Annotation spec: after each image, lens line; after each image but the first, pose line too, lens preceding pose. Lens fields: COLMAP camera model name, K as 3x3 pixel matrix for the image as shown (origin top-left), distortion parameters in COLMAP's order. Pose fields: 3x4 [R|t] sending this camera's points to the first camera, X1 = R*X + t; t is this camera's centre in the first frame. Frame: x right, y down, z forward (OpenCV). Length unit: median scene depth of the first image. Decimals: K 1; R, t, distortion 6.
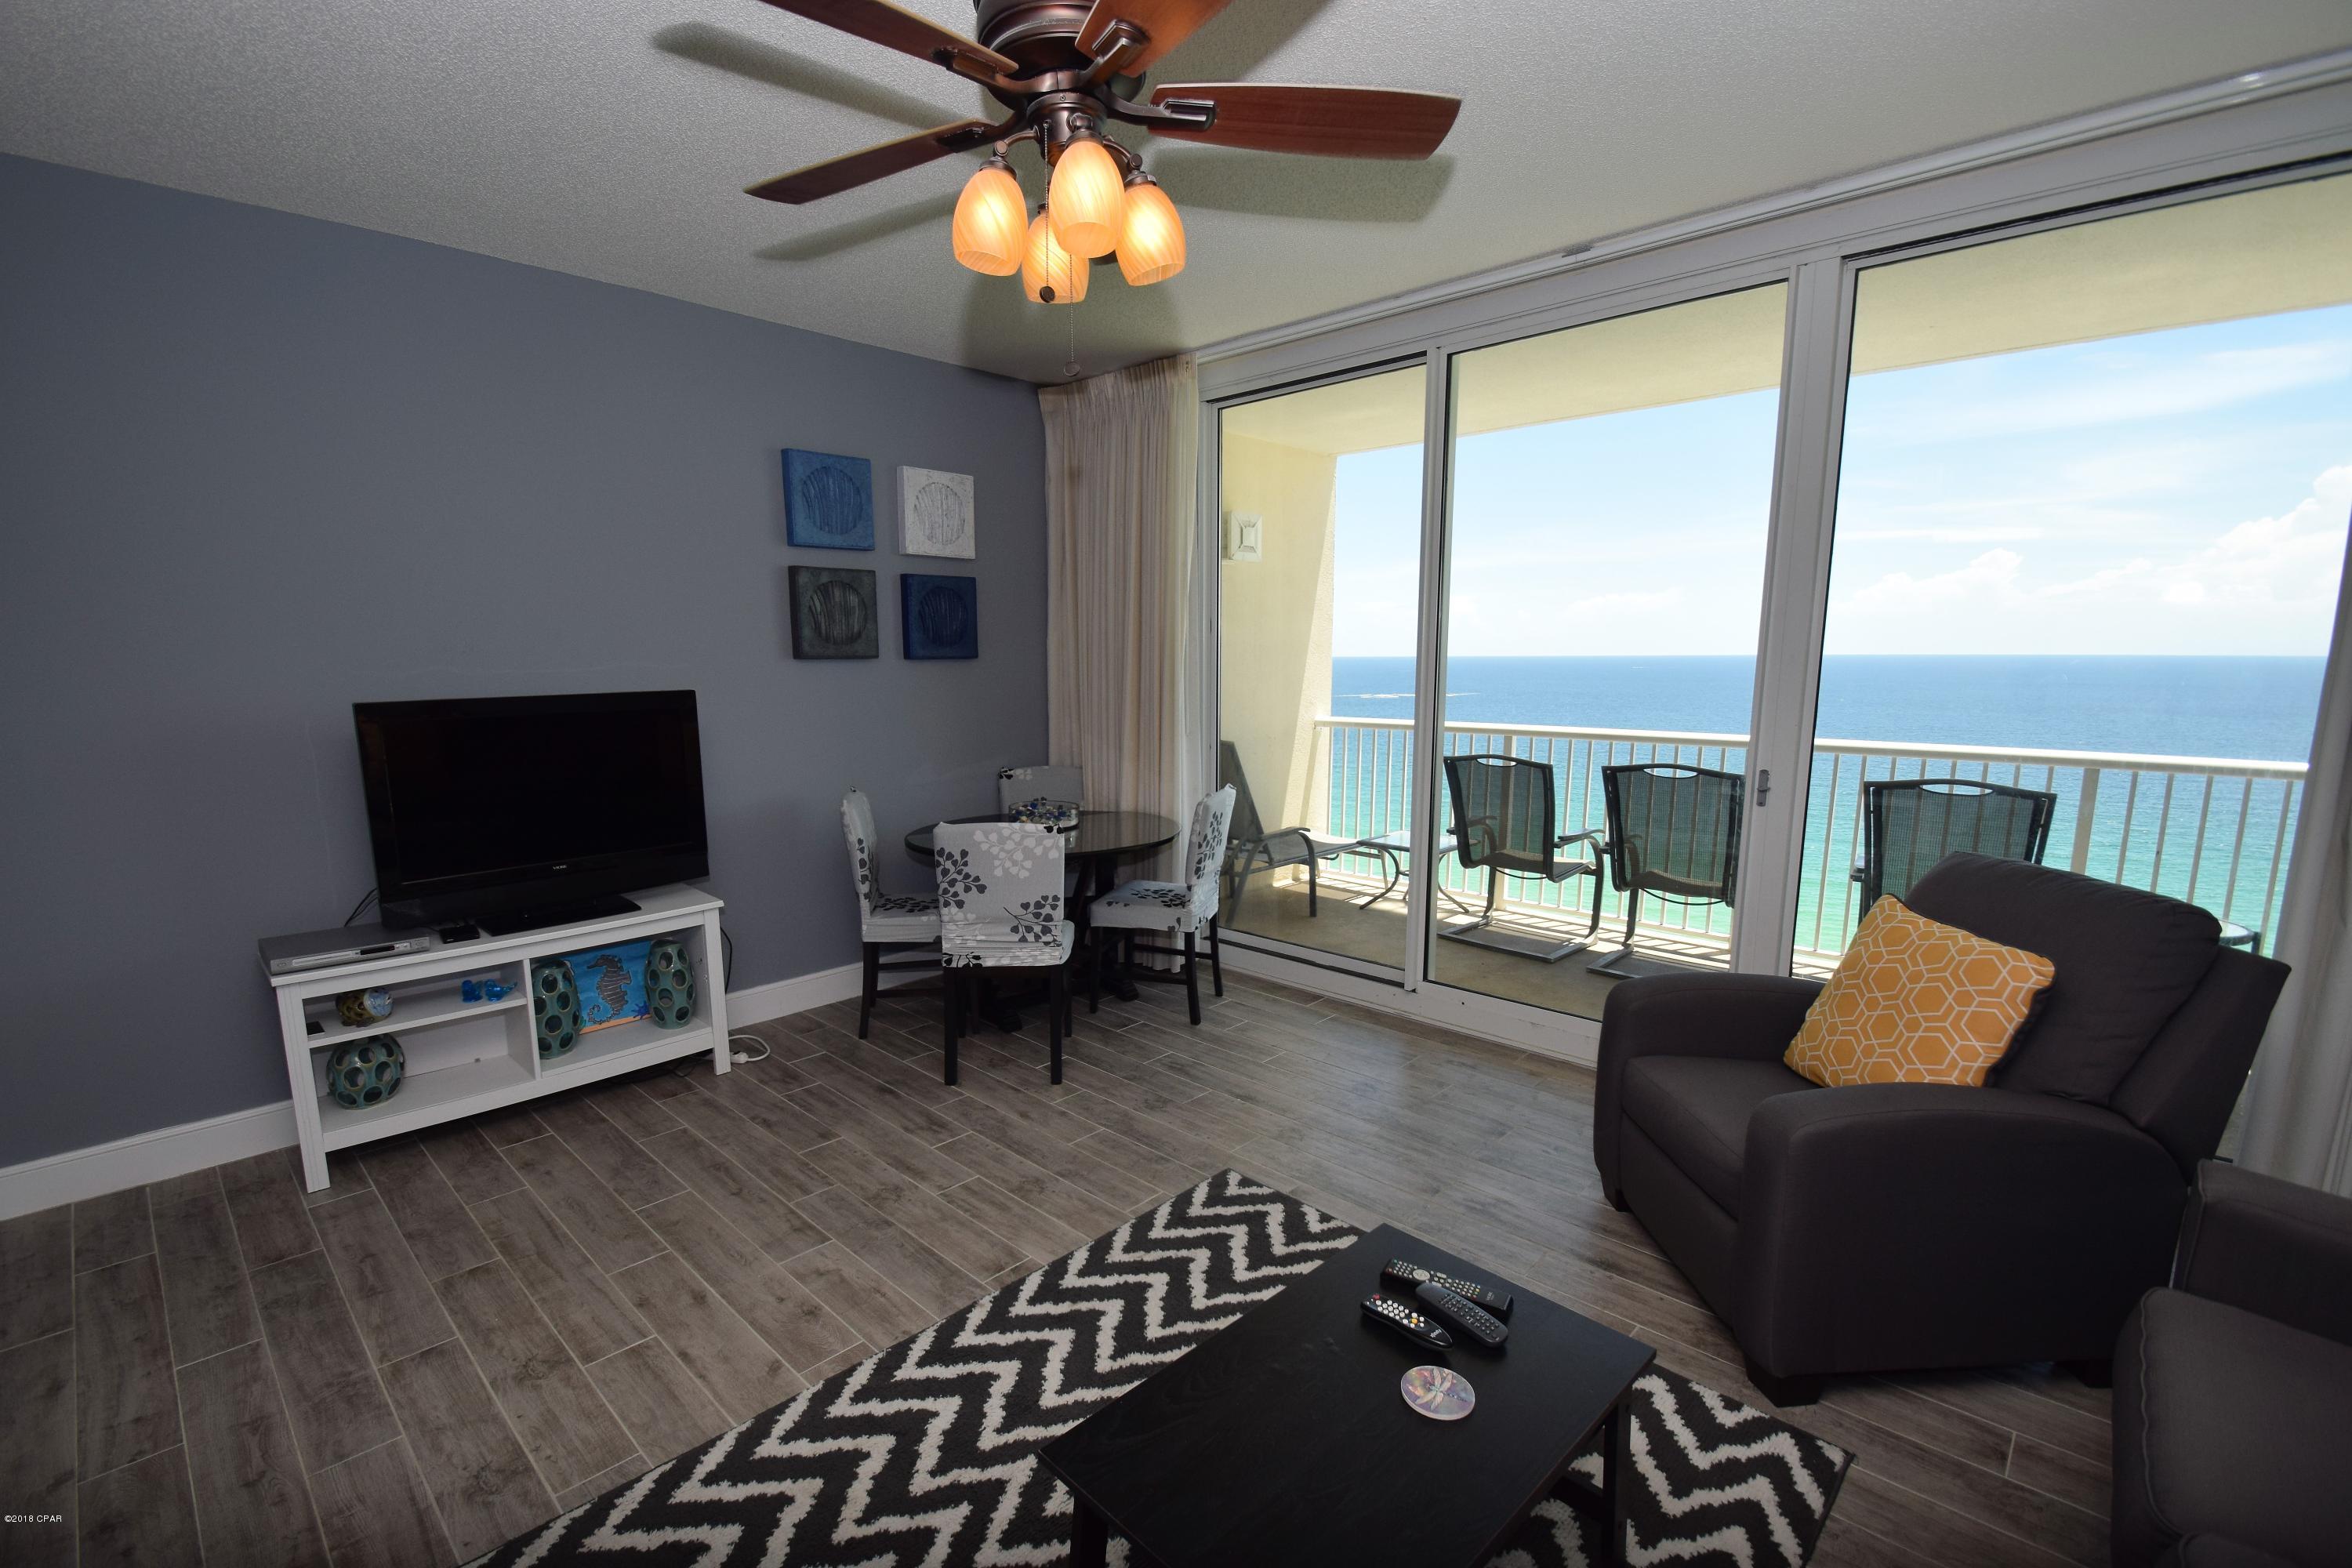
lens RADIAL K [[1017.2, 0, 1162.4], [0, 1017.2, 817.2], [0, 0, 1]] dist [0.000291, -0.009362]
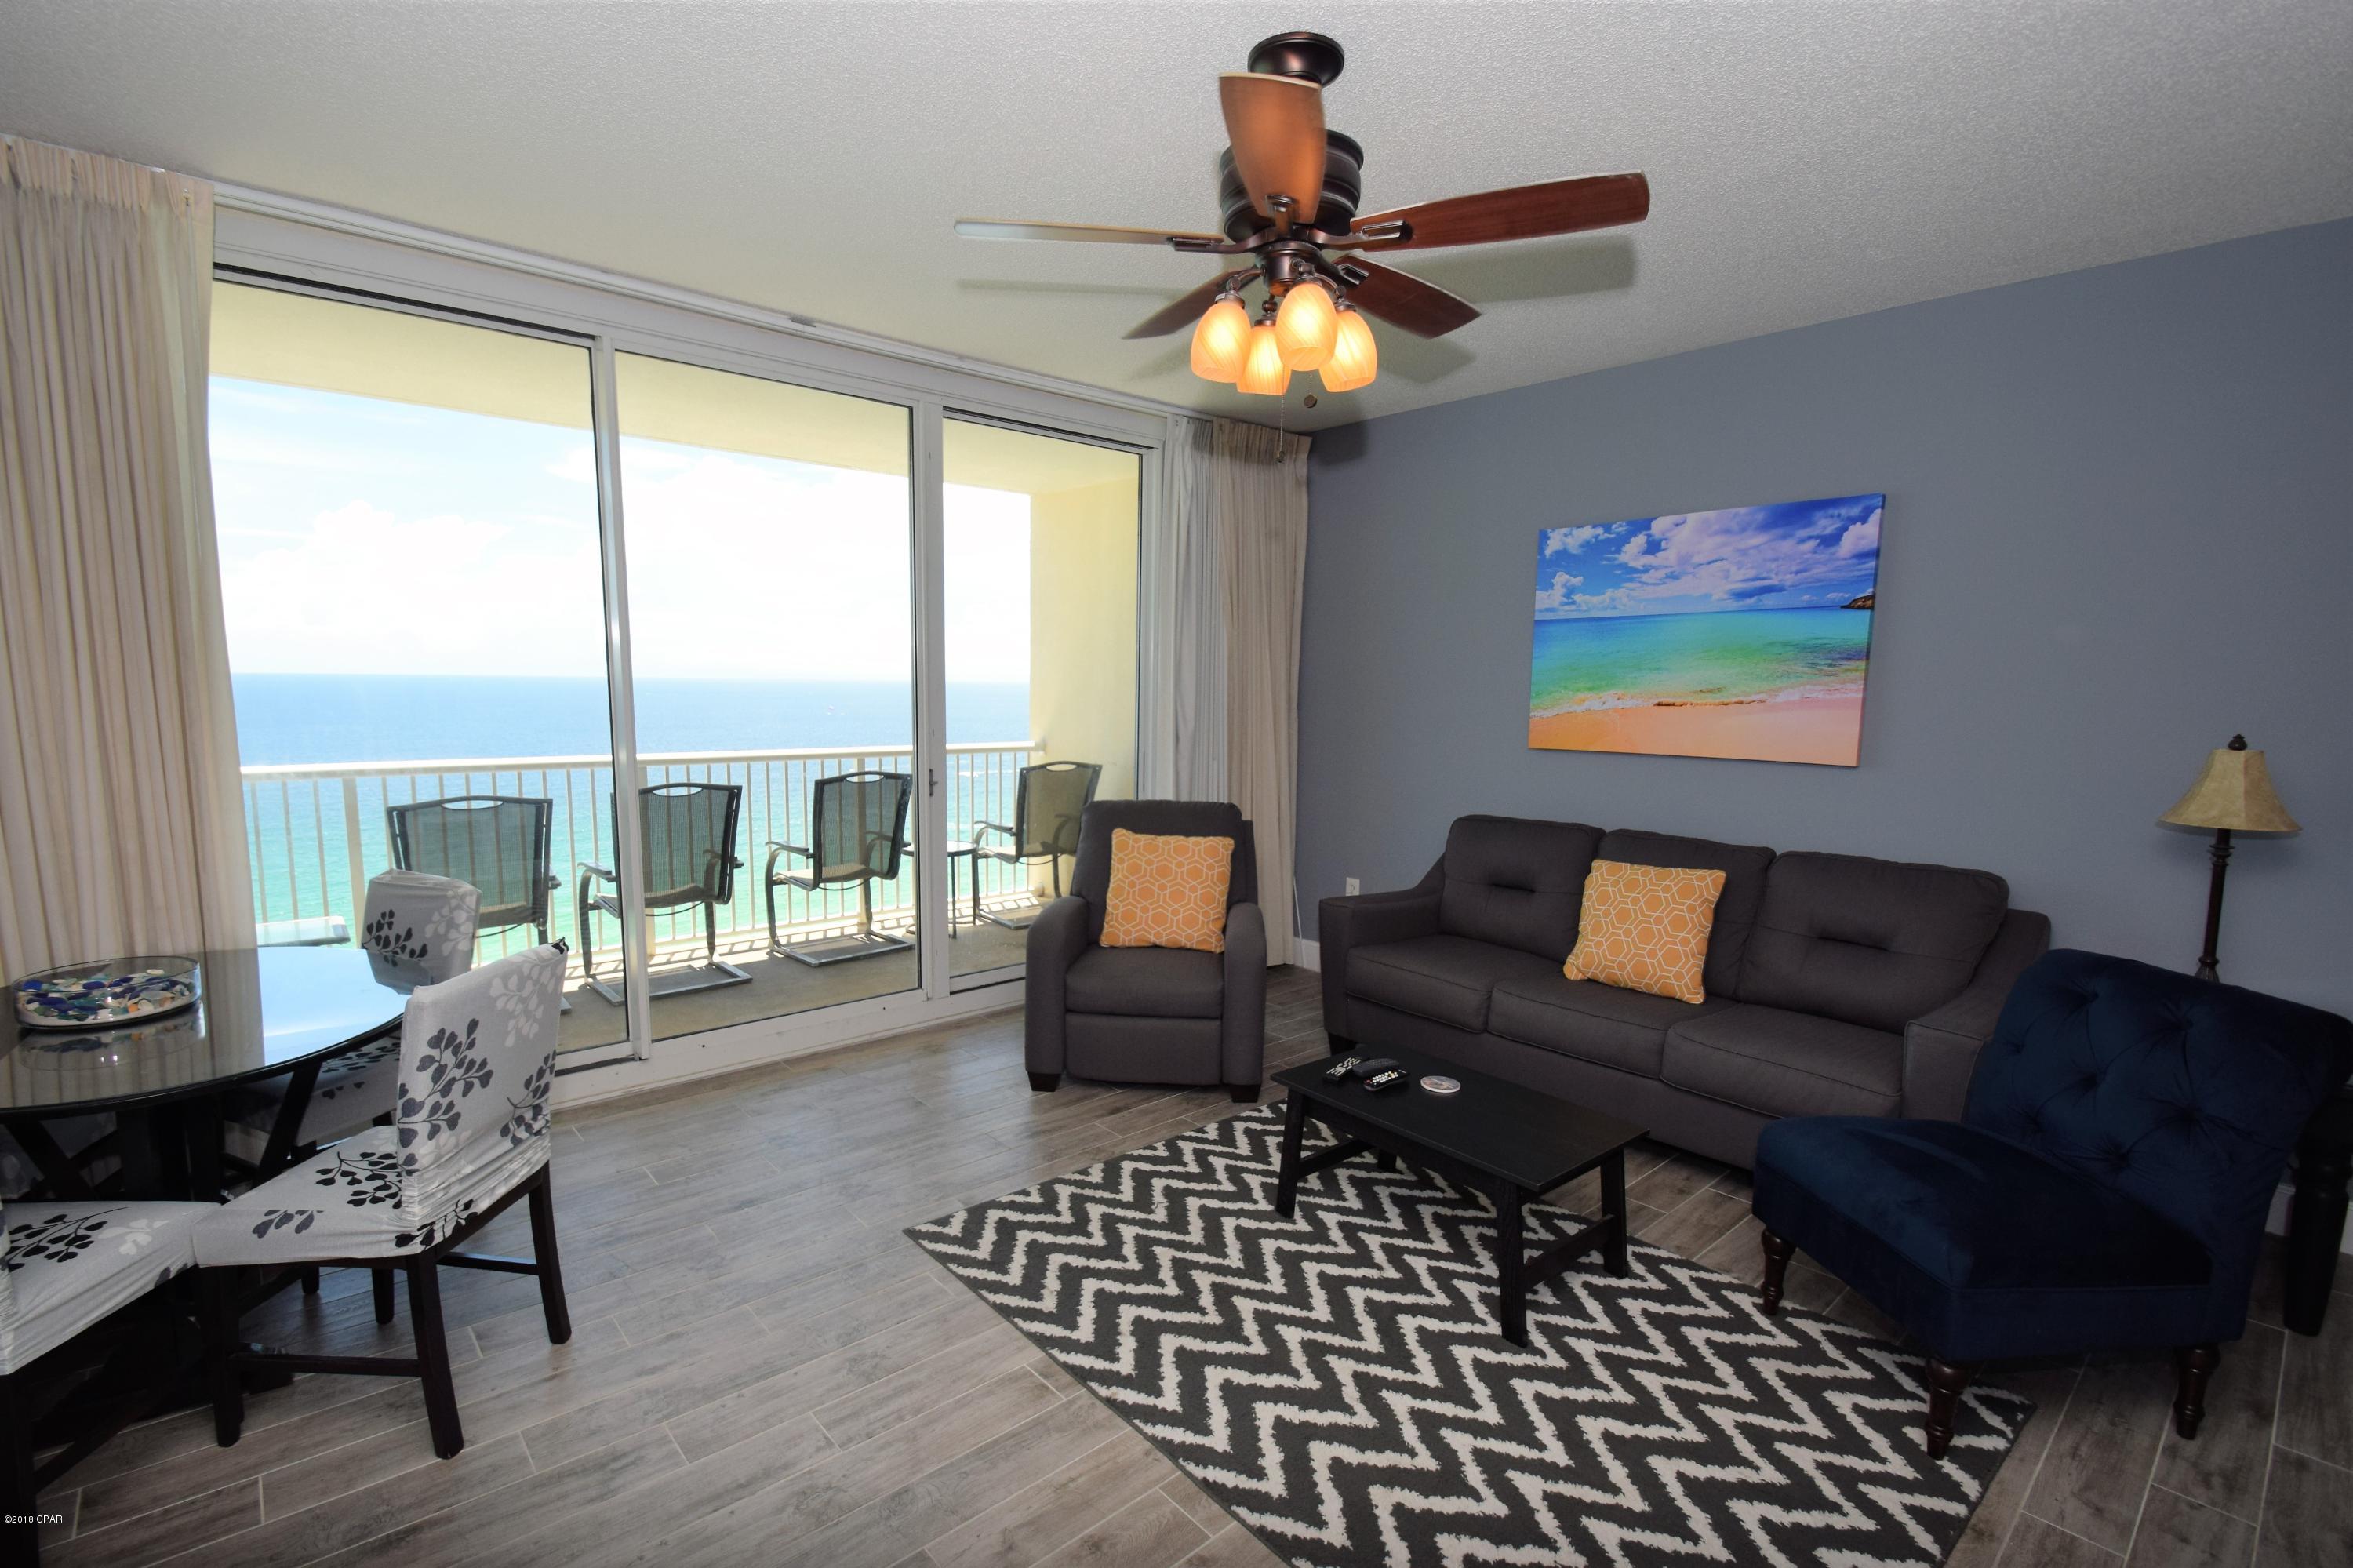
lens RADIAL K [[1040.7, 0, 1124.0], [0, 1040.7, 833.1], [0, 0, 1]] dist [-0.012860, -0.000154]
pose [[0.118833, -0.136766, 0.983450, -0.679128], [0.145324, 0.982198, 0.119032, -0.082923], [-0.982222, 0.128774, 0.136593, 0.528846]]
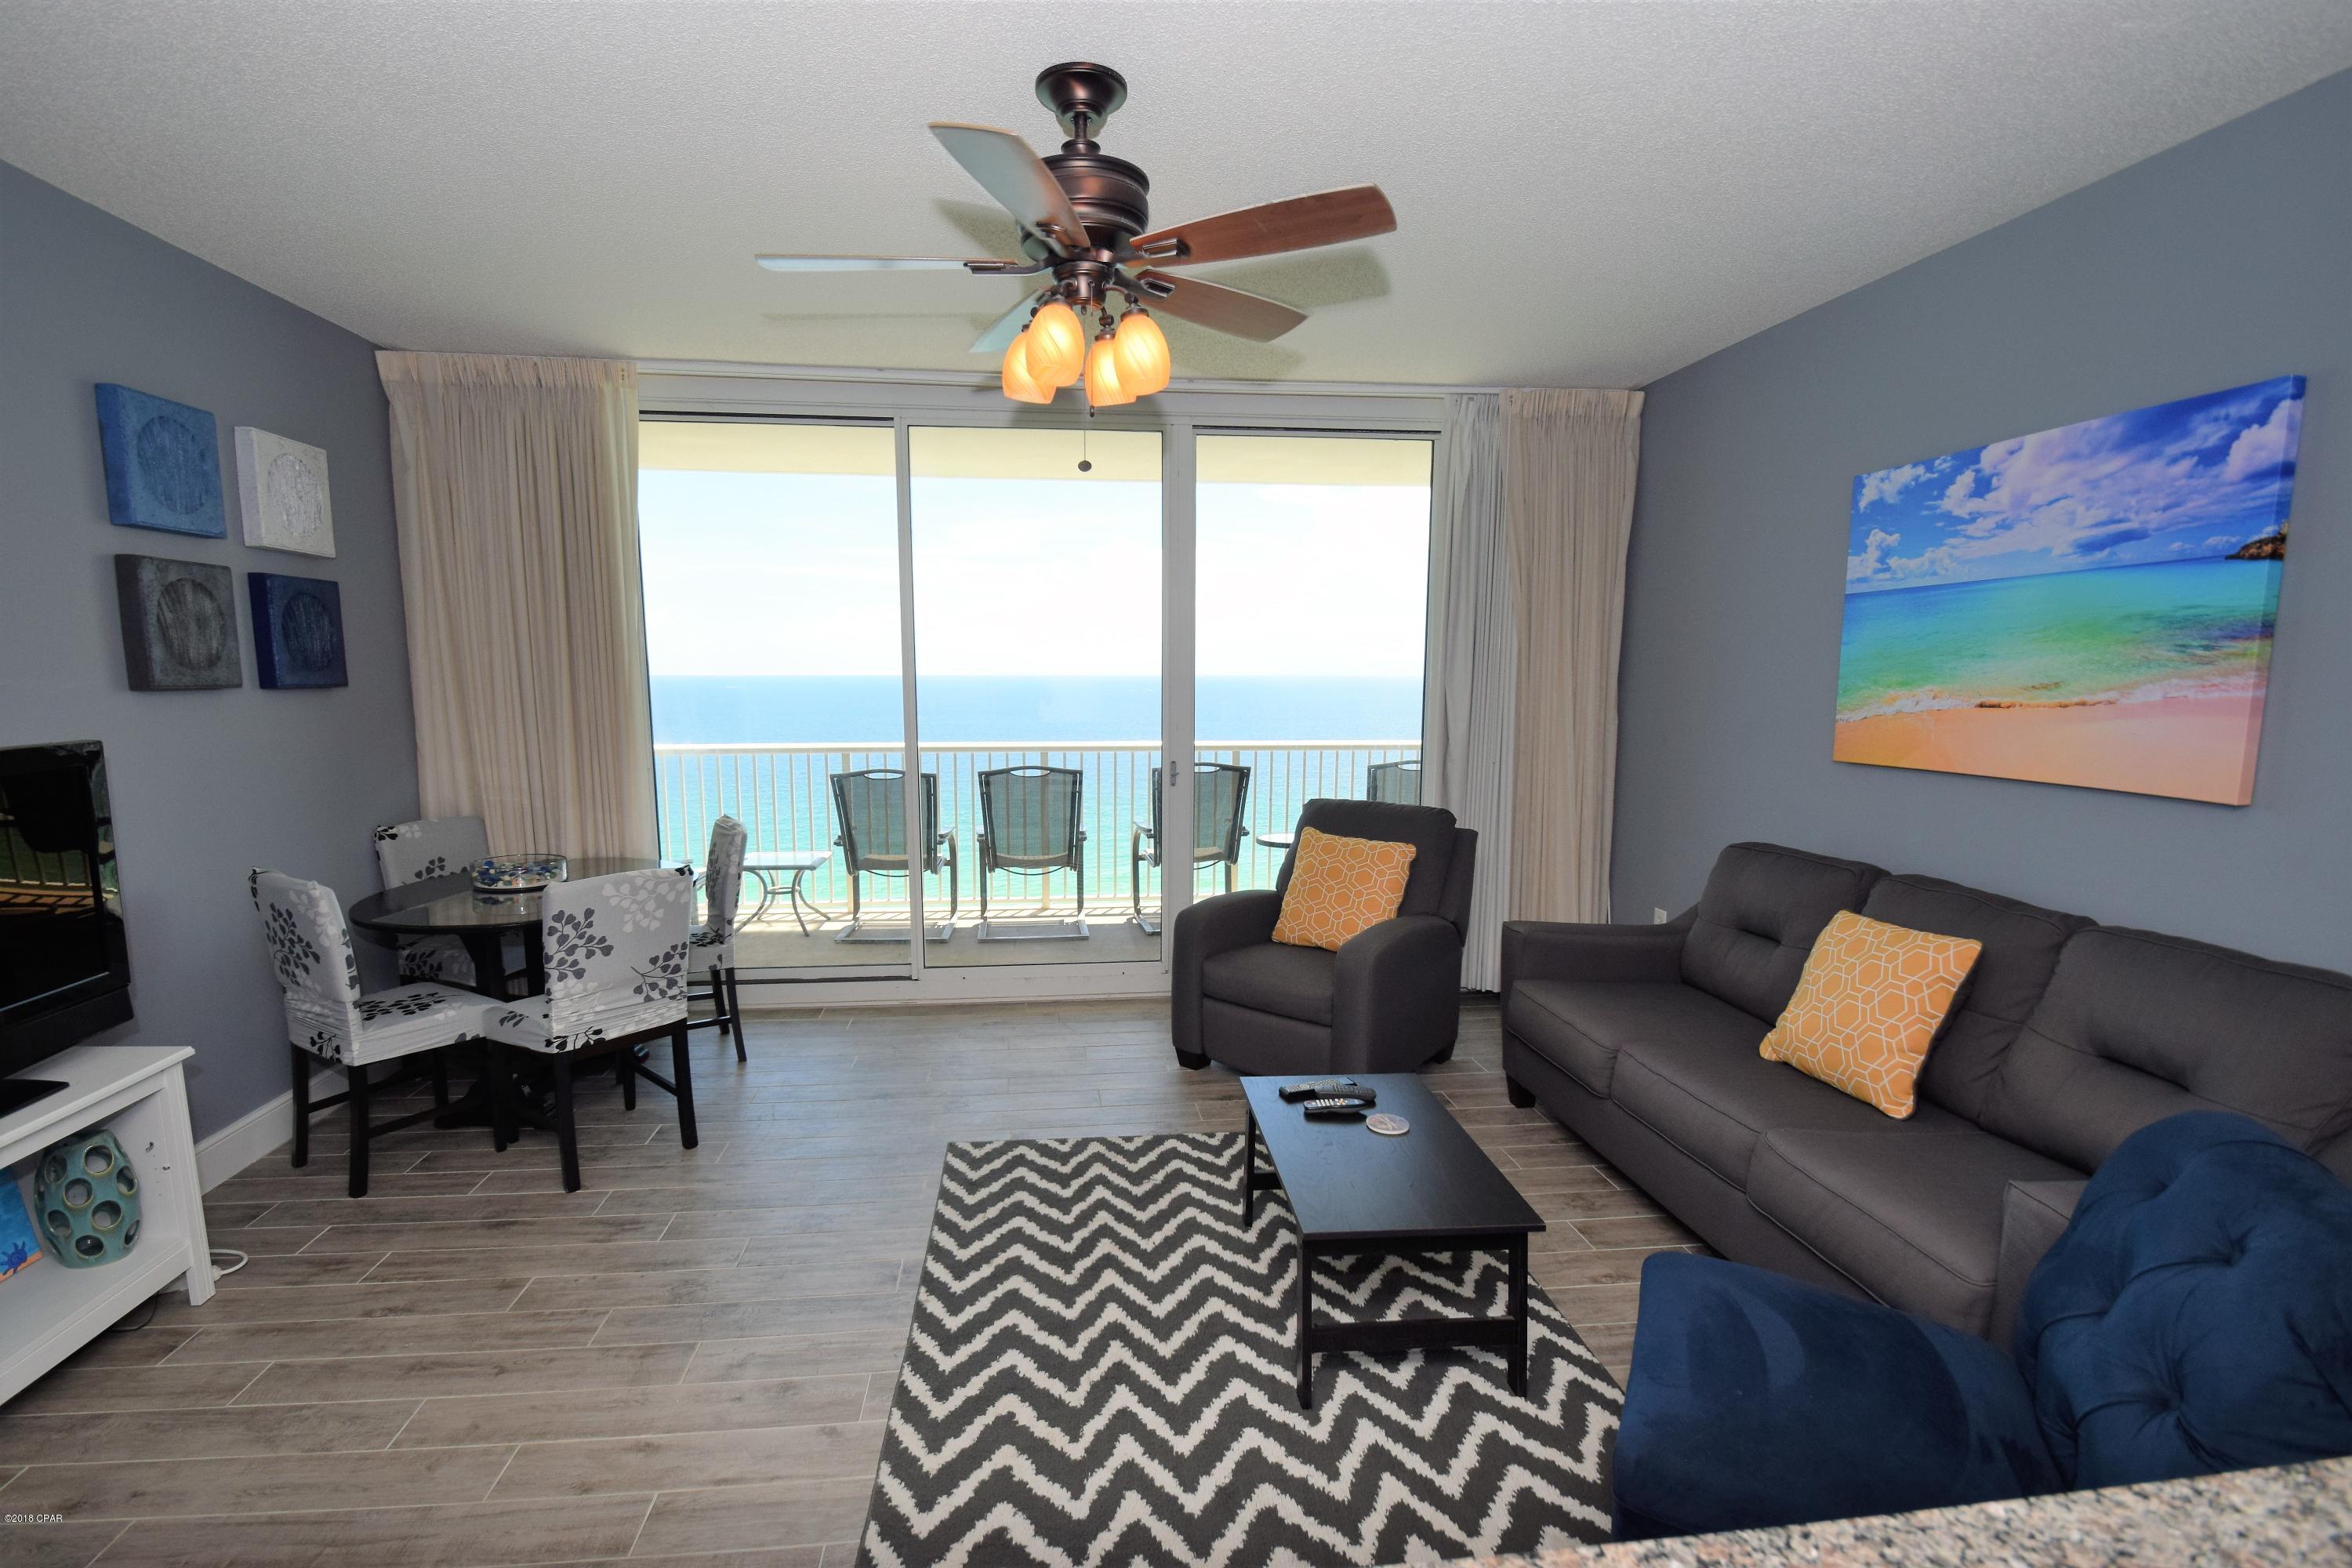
lens RADIAL K [[1040.8, 0, 1133.9], [0, 1040.8, 816.6], [0, 0, 1]] dist [0.004019, -0.012089]
pose [[0.652595, -0.100956, 0.750951, -0.528922], [0.117362, 0.992591, 0.031451, -0.018402], [-0.748562, 0.067609, 0.659609, 0.060348]]
